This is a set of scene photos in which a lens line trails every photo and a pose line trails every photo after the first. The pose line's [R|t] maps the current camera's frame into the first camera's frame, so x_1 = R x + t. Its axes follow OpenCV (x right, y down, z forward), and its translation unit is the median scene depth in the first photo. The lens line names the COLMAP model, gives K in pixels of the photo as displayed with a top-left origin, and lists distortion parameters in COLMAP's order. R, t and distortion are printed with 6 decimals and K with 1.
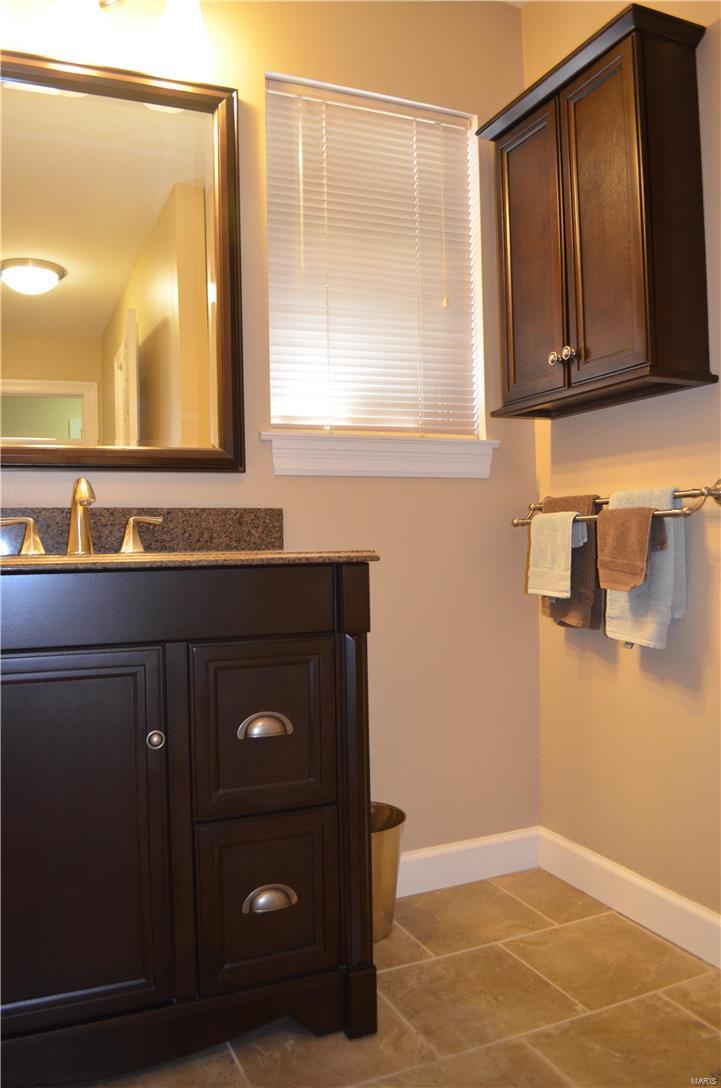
lens RADIAL K [[863.6, 0, 360.5], [0, 863.6, 544.0], [0, 0, 1]] dist [-0.074519, 0.000734]
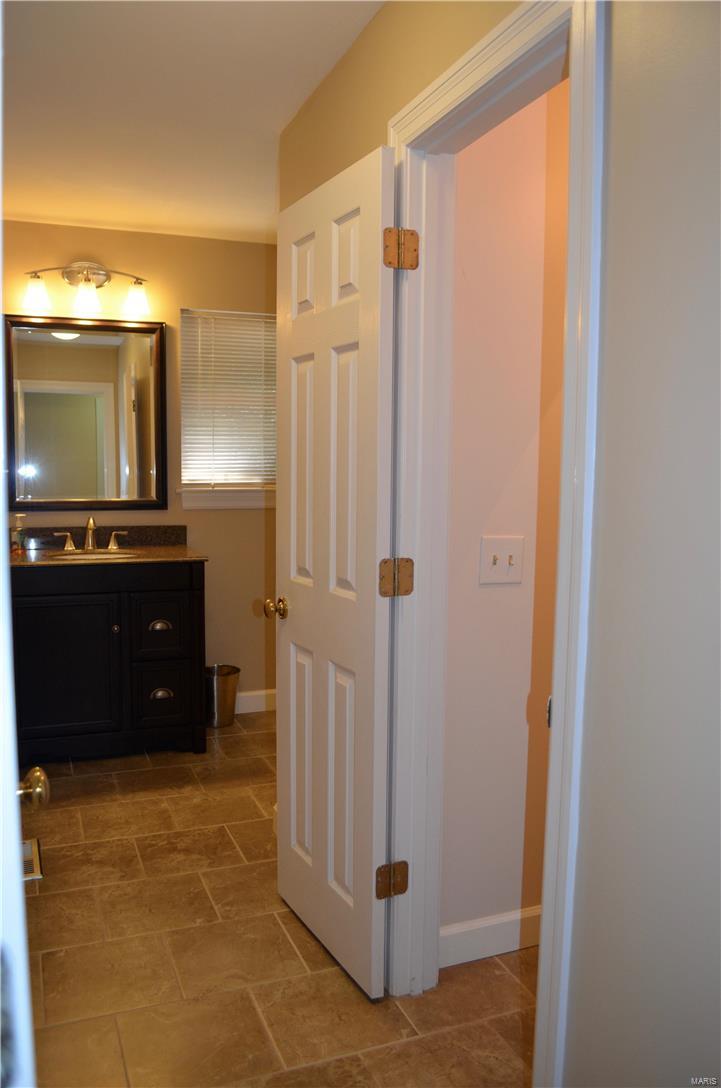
lens RADIAL K [[863.6, 0, 360.5], [0, 863.6, 544.0], [0, 0, 1]] dist [-0.074519, 0.000734]
pose [[0.998949, 0.032642, -0.032169, 0.443339], [-0.029460, 0.995054, 0.094867, -0.229274], [0.035106, -0.093819, 0.994970, -1.186988]]
